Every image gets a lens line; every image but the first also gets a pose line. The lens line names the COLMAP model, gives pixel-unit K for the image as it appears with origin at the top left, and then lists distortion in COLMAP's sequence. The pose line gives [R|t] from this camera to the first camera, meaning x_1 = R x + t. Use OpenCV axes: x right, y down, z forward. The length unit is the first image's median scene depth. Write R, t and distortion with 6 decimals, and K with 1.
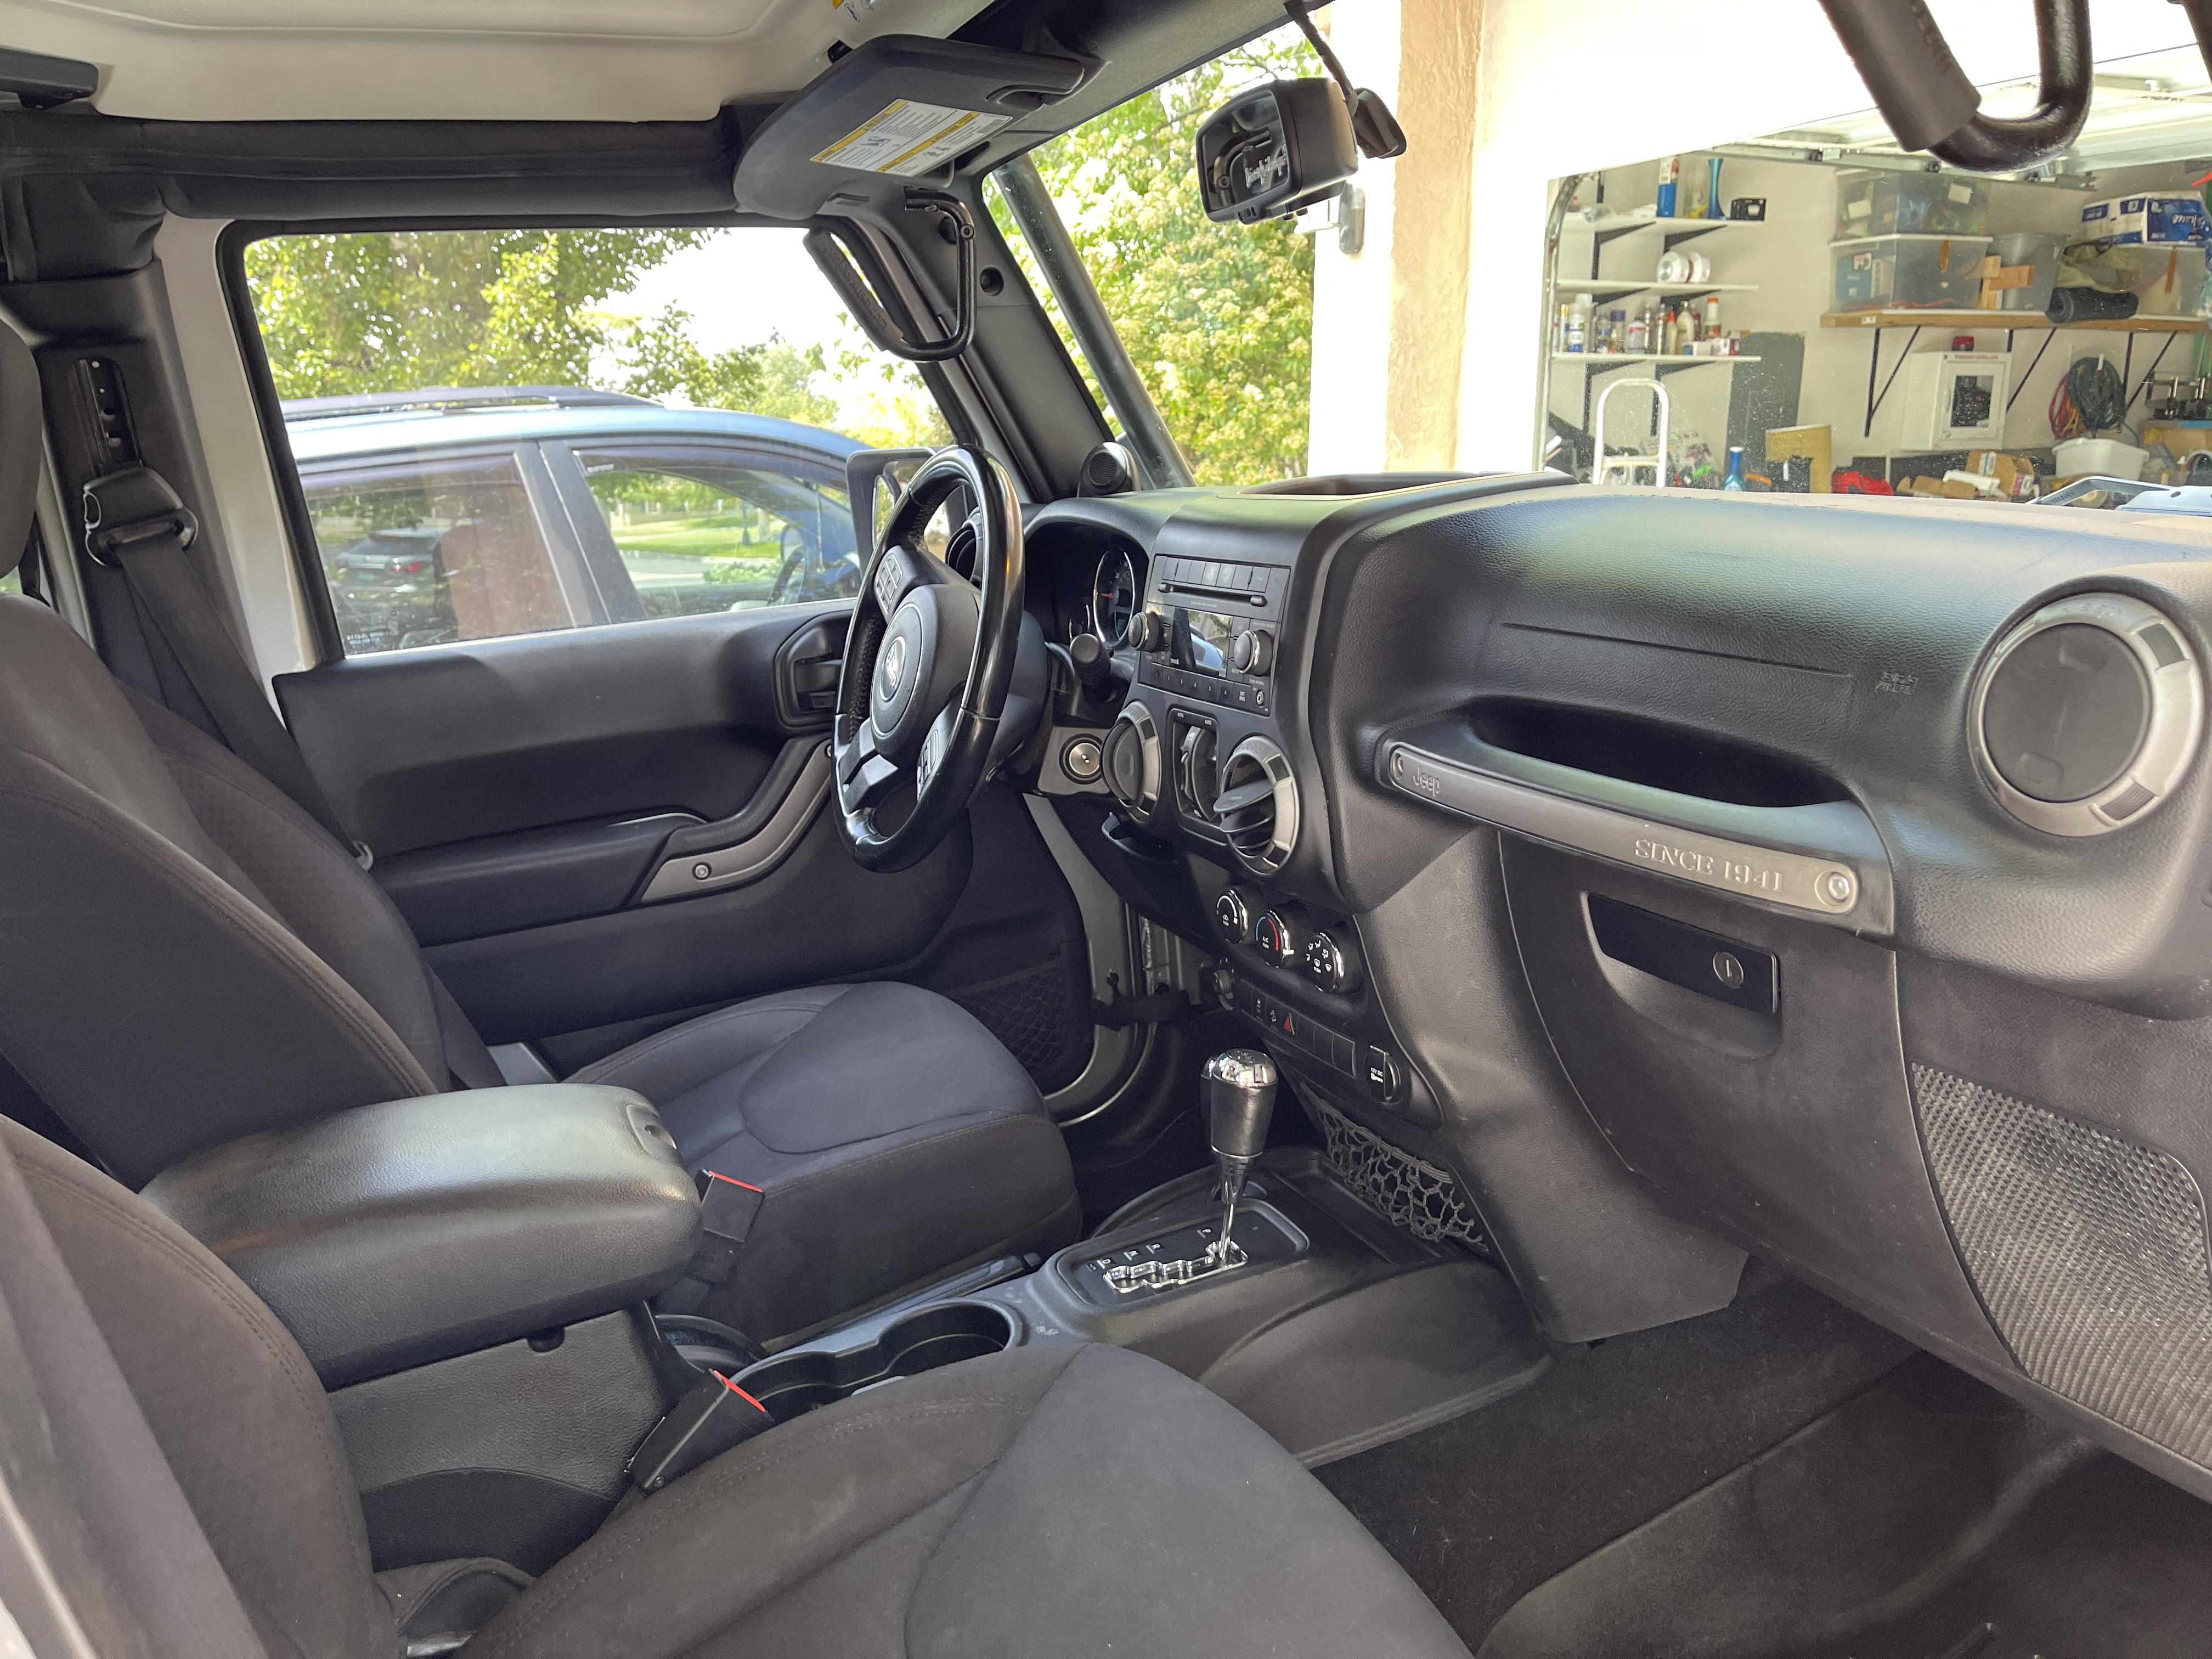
lens RADIAL K [[1671.2, 0, 1101.9], [0, 1671.2, 848.0], [0, 0, 1]] dist [0.090979, -0.127640]
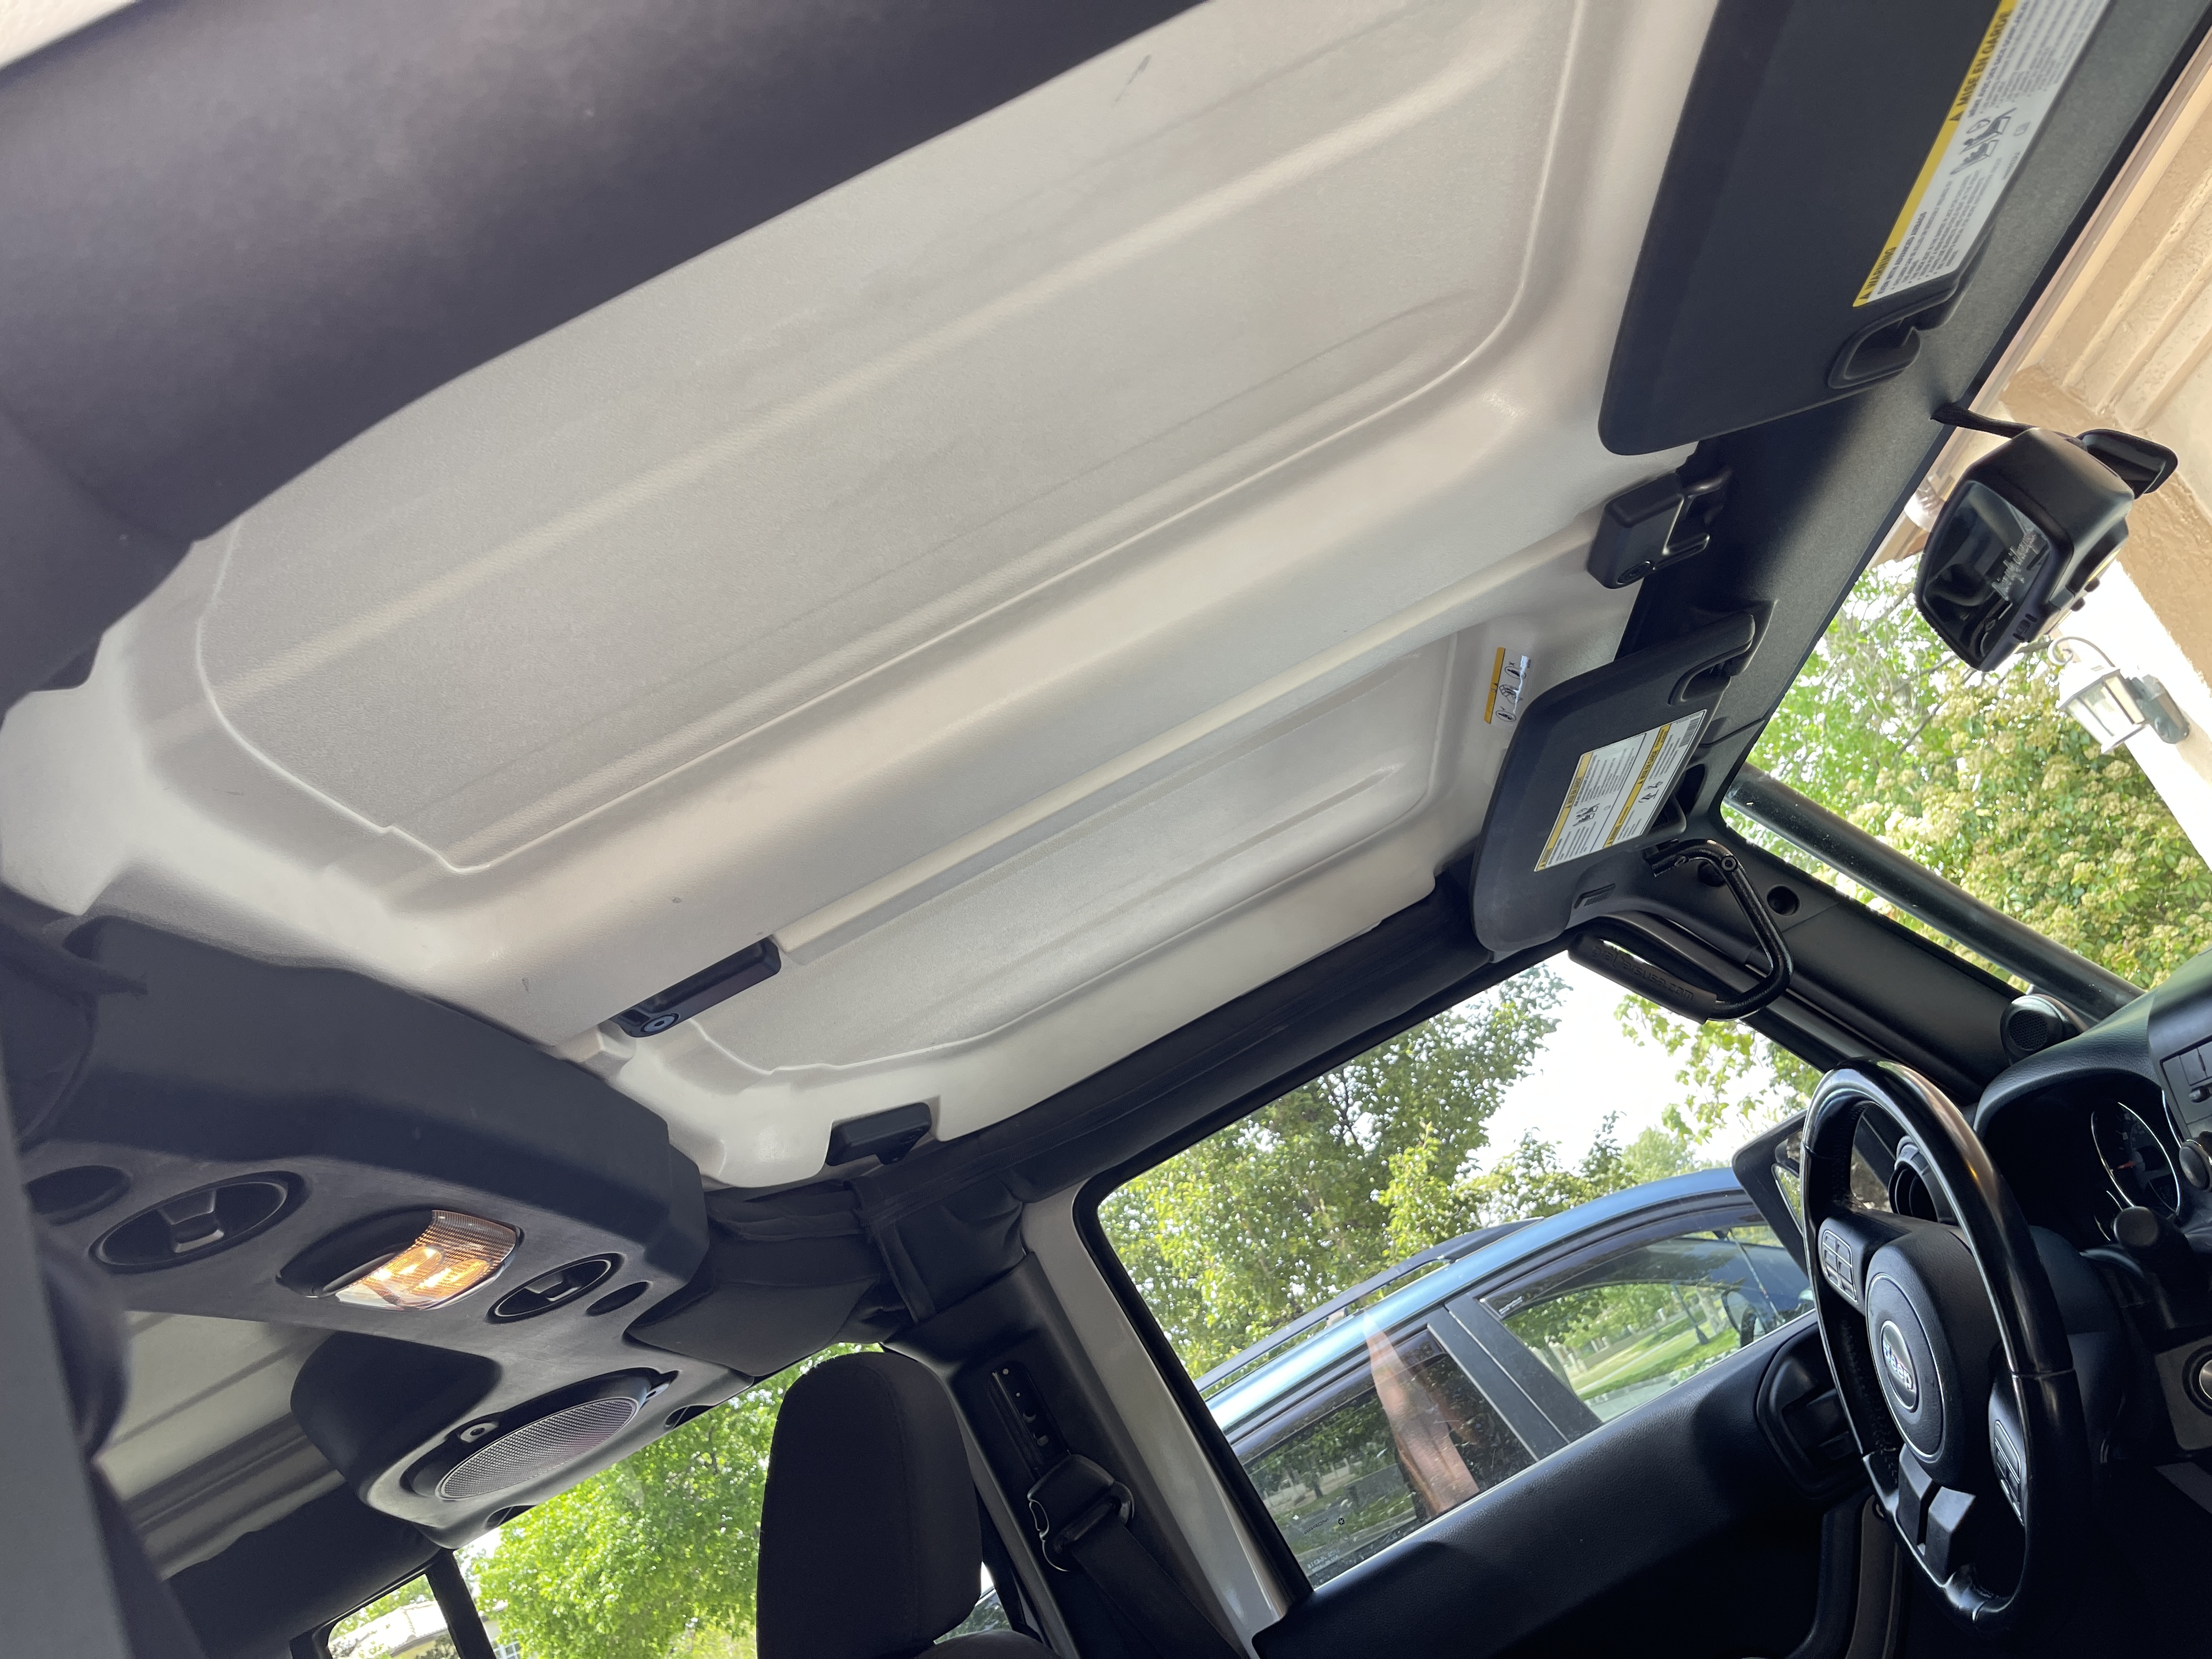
lens RADIAL K [[1671.2, 0, 1101.9], [0, 1671.2, 848.0], [0, 0, 1]] dist [0.090979, -0.127640]
pose [[0.790042, -0.494729, -0.362044, -0.015373], [0.265993, 0.808702, -0.524641, 0.011900], [0.552342, 0.318188, 0.770503, 0.133333]]
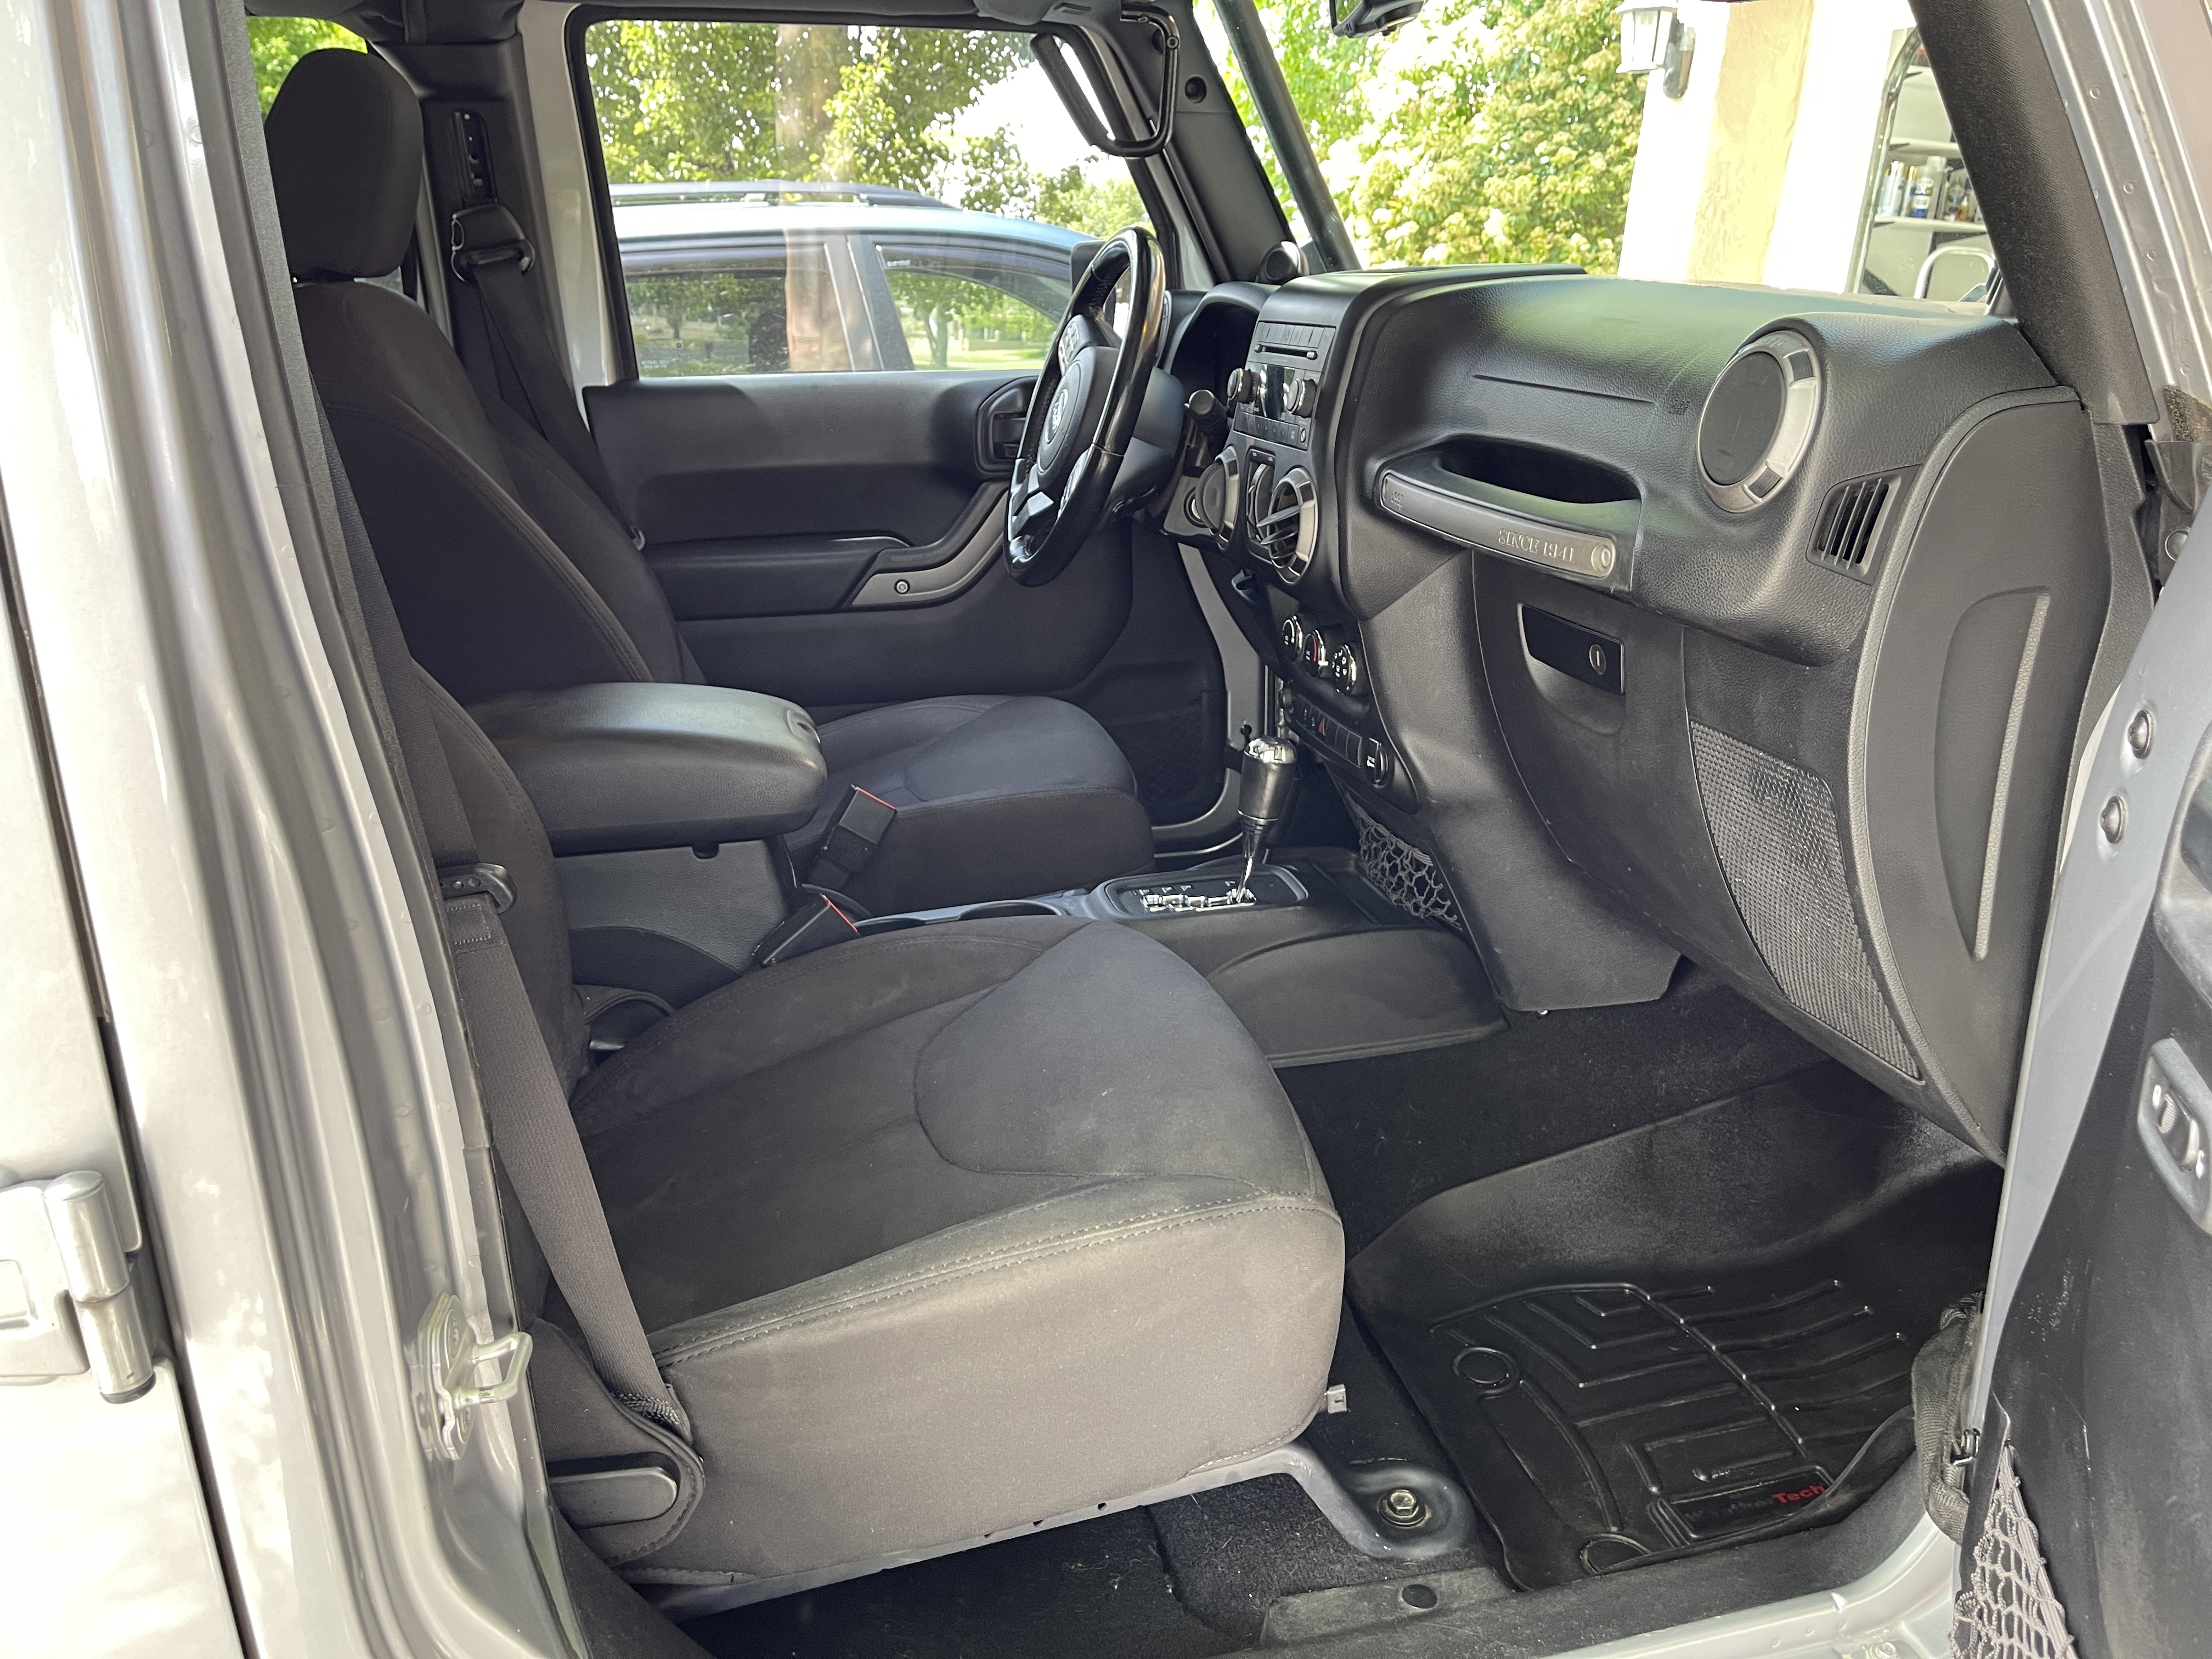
lens RADIAL K [[1689.3, 0, 1099.5], [0, 1689.3, 845.8], [0, 0, 1]] dist [0.054651, -0.044811]
pose [[0.978015, 0.124261, -0.167466, 0.148761], [-0.110527, 0.989879, 0.089010, 0.087217], [0.176832, -0.068544, 0.981851, -0.206993]]
